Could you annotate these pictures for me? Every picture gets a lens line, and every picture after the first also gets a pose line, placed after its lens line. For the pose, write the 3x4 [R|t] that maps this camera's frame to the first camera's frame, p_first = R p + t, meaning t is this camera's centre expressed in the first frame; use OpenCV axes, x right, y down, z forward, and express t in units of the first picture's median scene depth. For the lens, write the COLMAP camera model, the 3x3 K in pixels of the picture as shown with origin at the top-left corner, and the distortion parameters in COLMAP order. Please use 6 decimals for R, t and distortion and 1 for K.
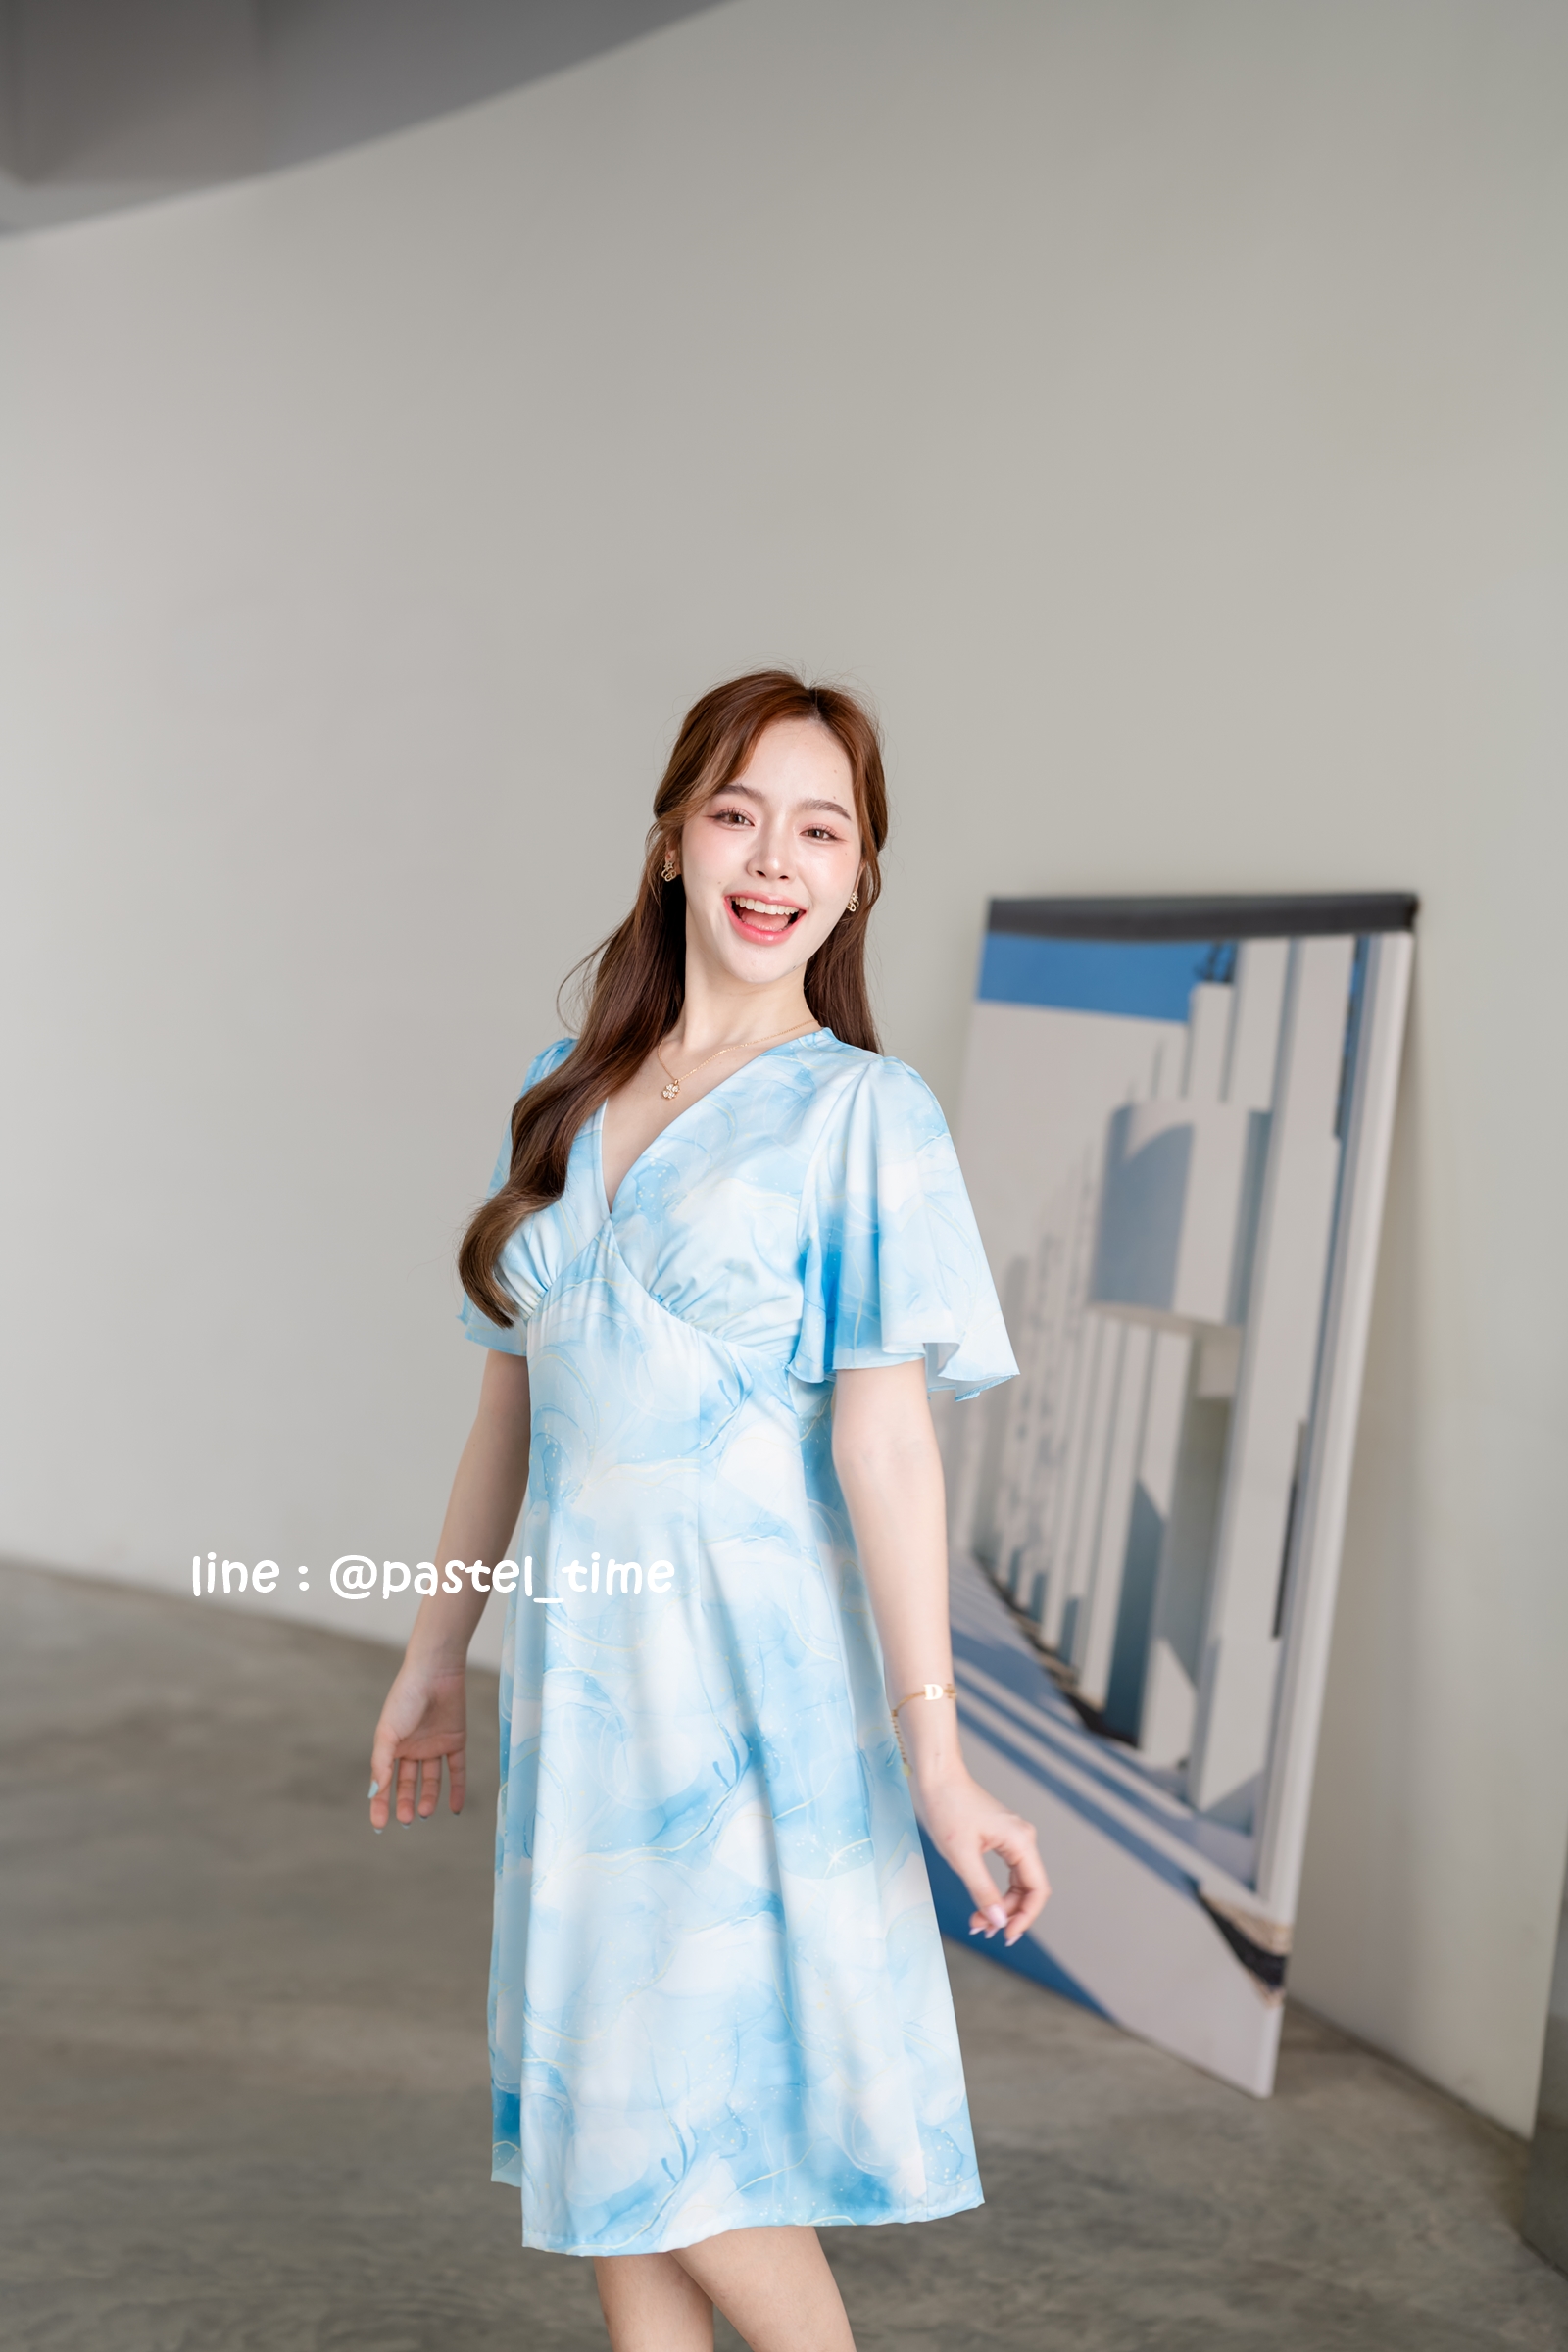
lens RADIAL K [[3410.6, 0, 806.6], [0, 3410.6, 1192.5], [0, 0, 1]] dist [0.009959, 0.000000]
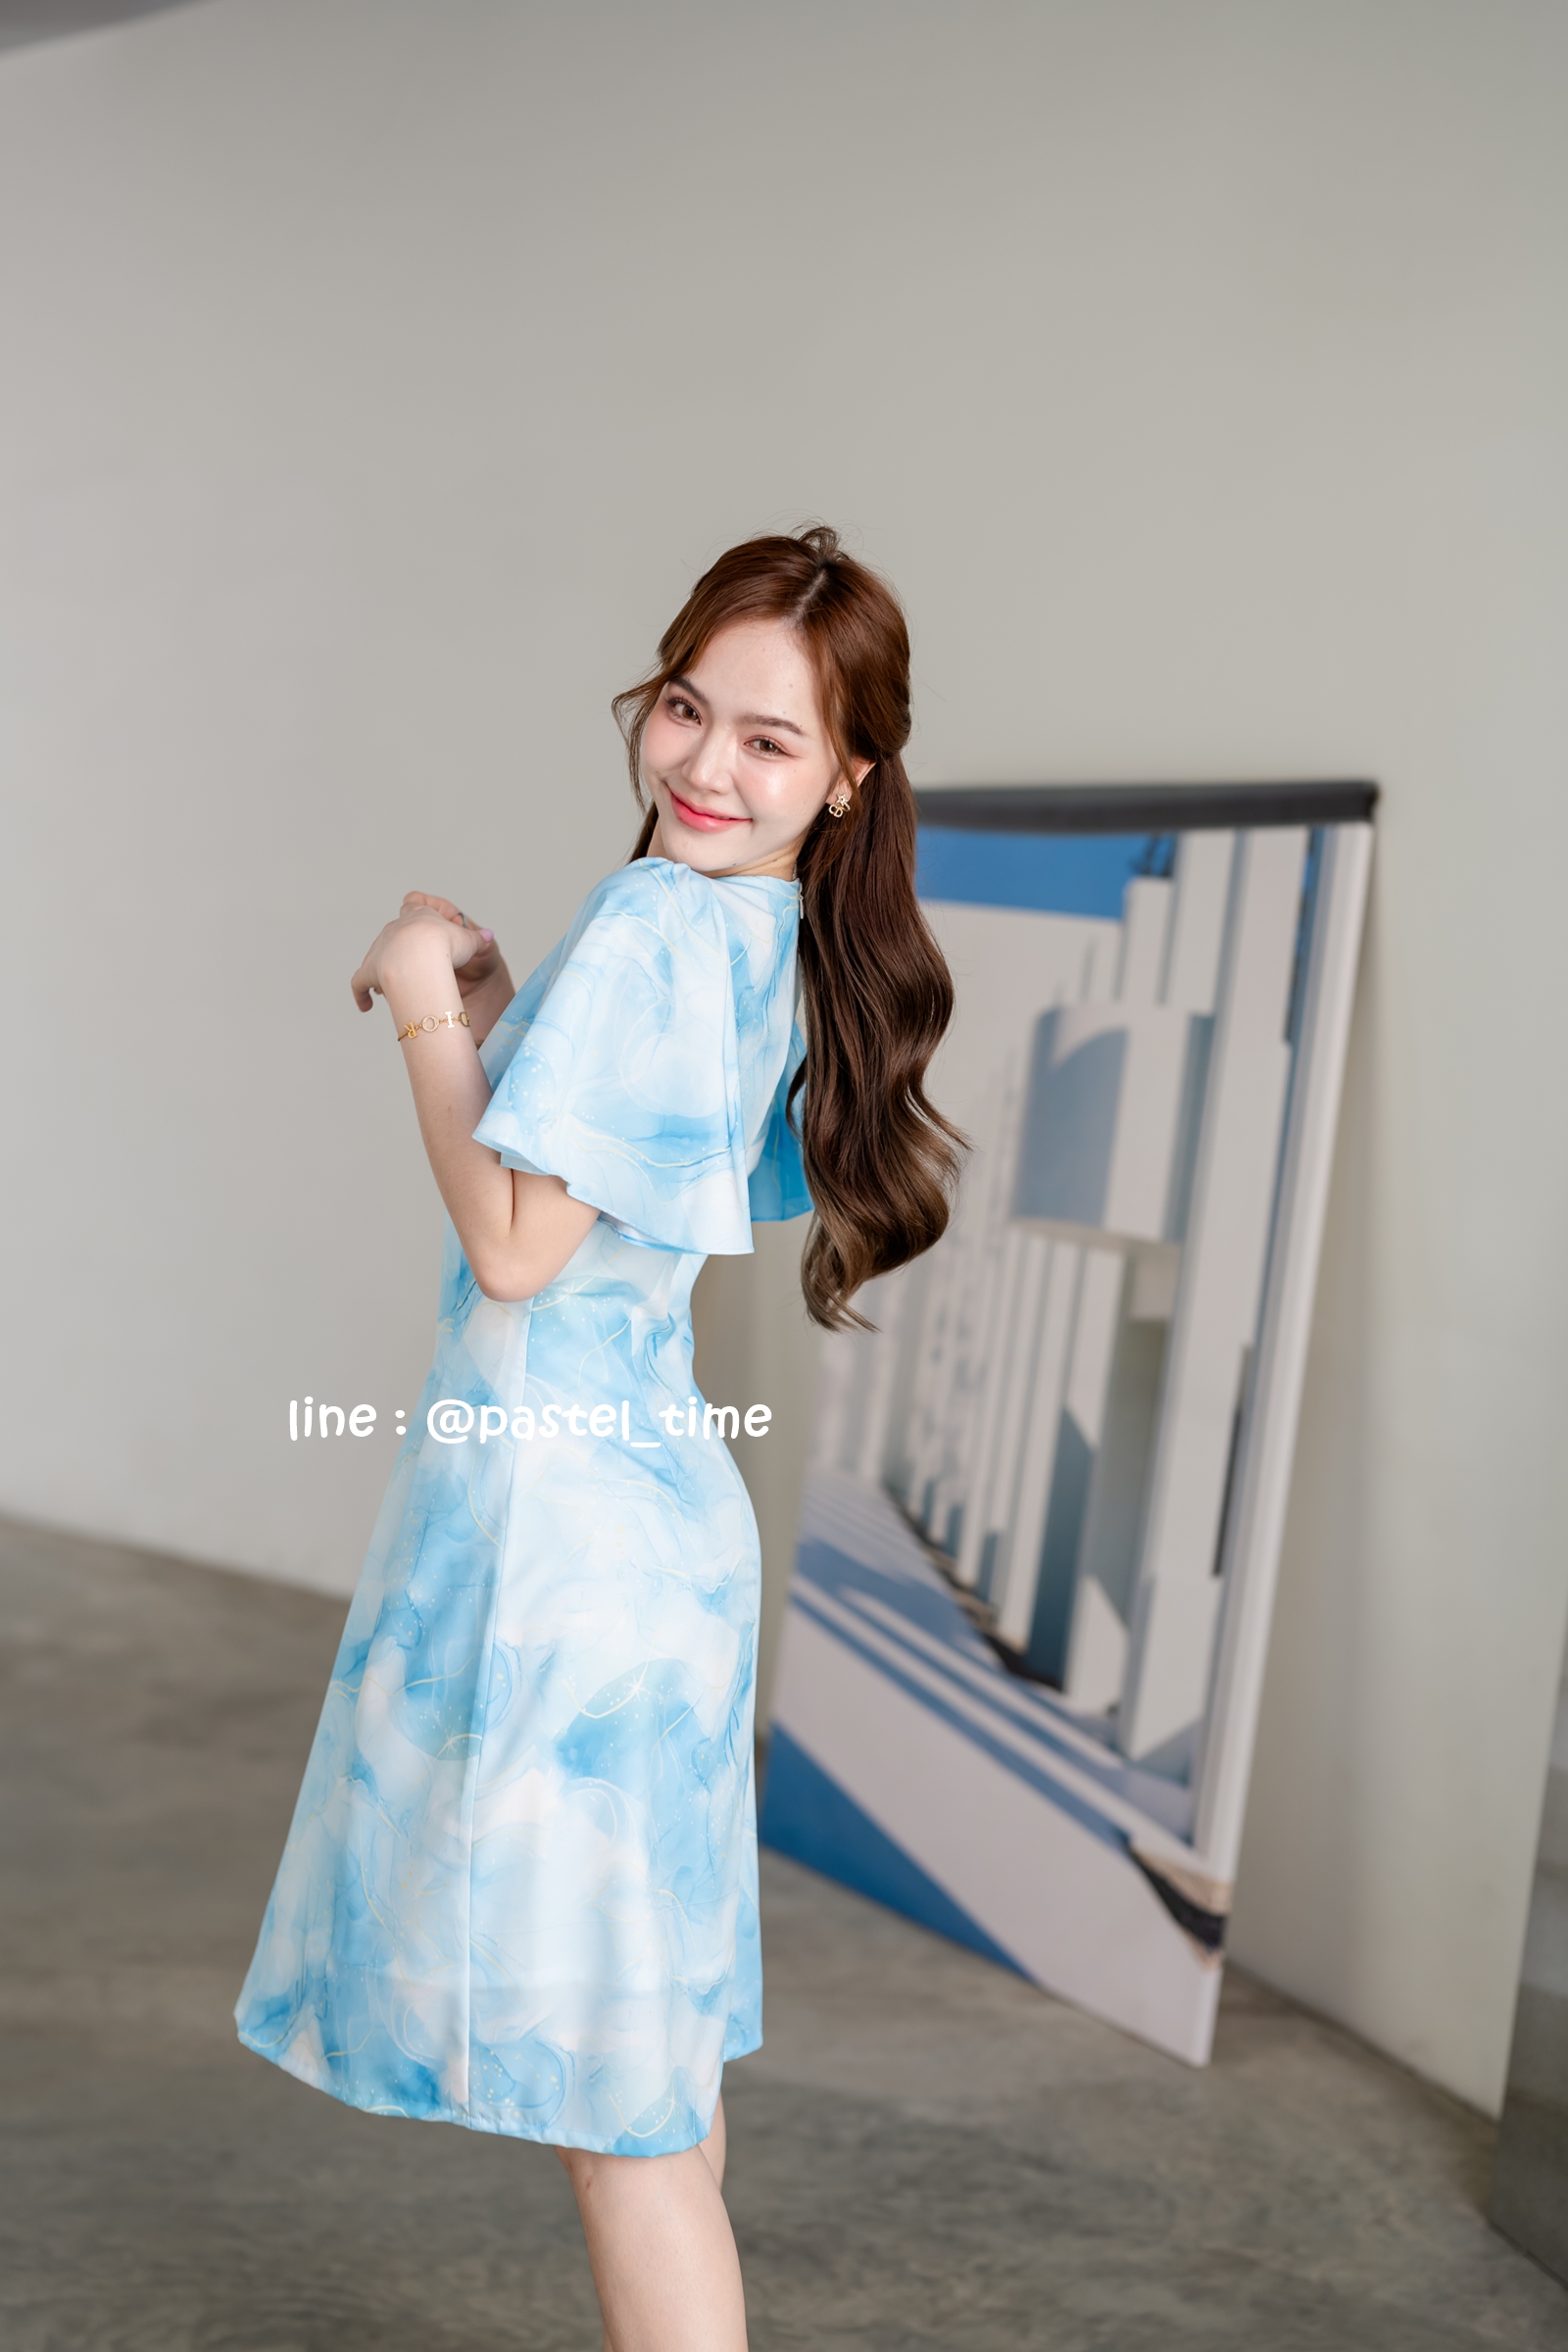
lens RADIAL K [[3410.6, 0, 782.3], [0, 3410.6, 1177.3], [0, 0, 1]] dist [0.009959, 0.000000]
pose [[0.999142, 0.006627, 0.040887, -0.020030], [-0.007428, 0.999783, 0.019475, 0.003389], [-0.040749, -0.019762, 0.998974, 0.069189]]
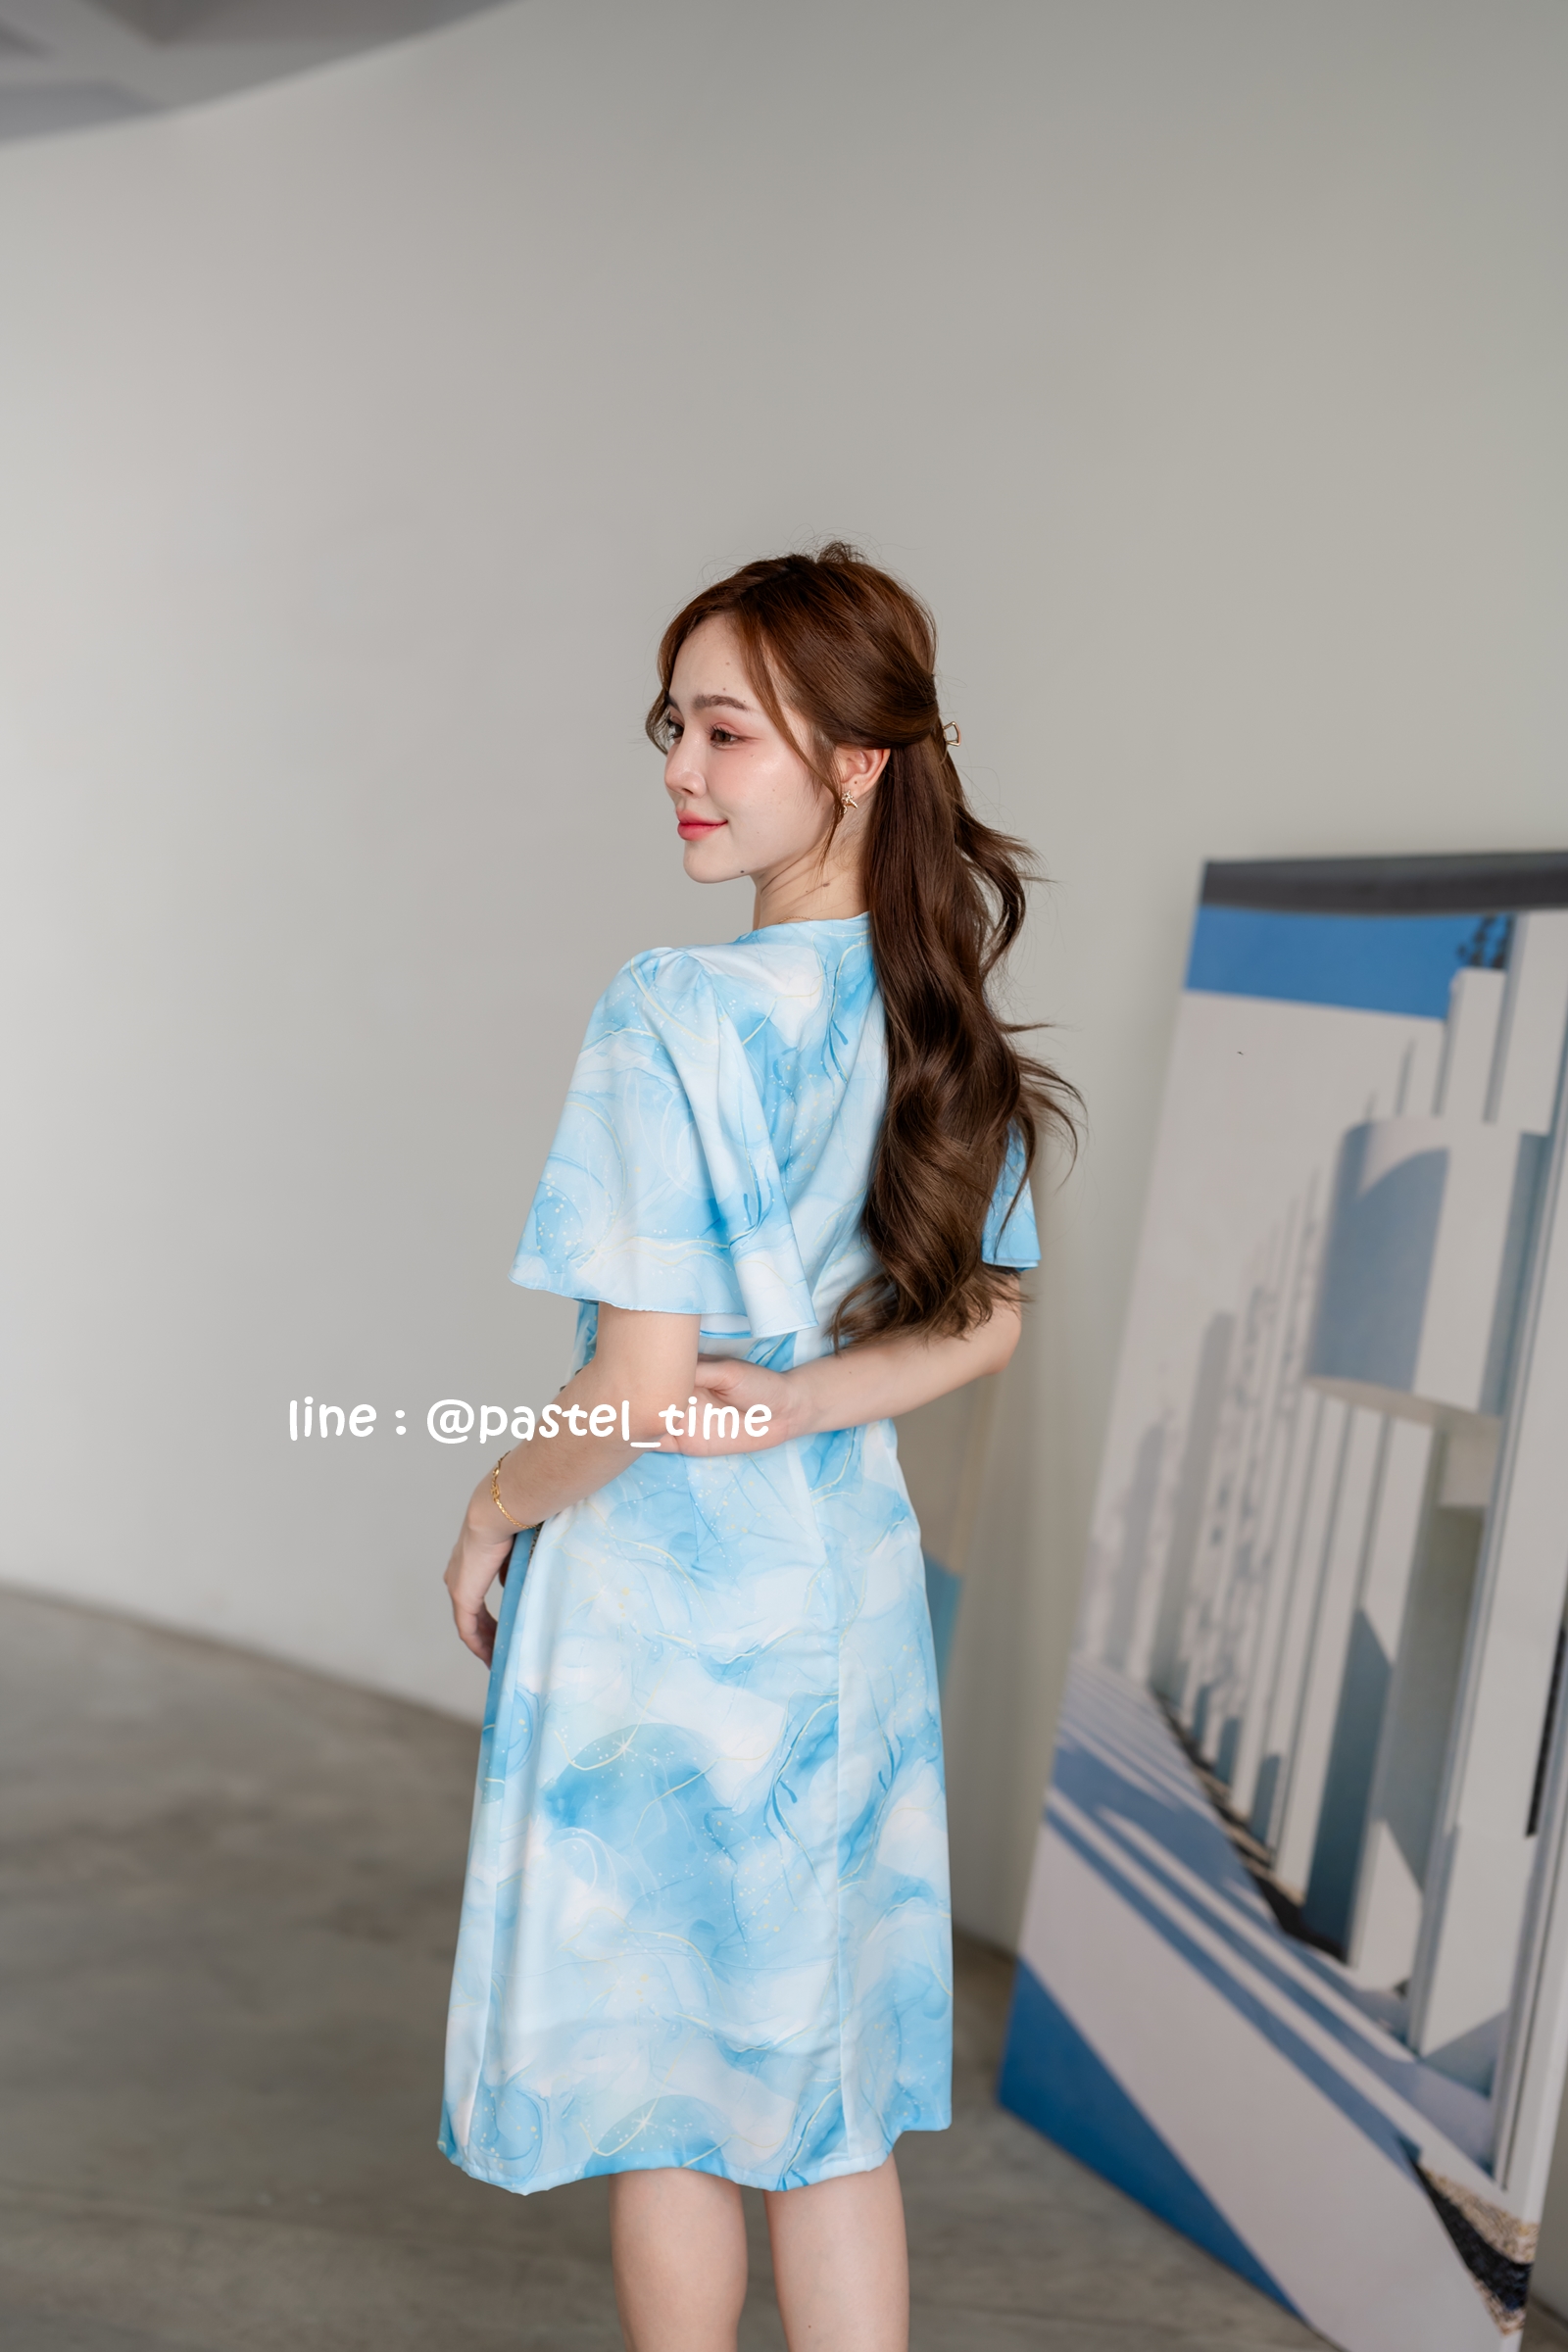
lens RADIAL K [[3410.6, 0, 805.3], [0, 3410.6, 1178.6], [0, 0, 1]] dist [0.009959, 0.000000]
pose [[0.995546, 0.036328, -0.086992, 0.037451], [-0.037638, 0.999201, -0.013472, 0.002308], [0.086433, 0.016687, 0.996118, 0.228985]]
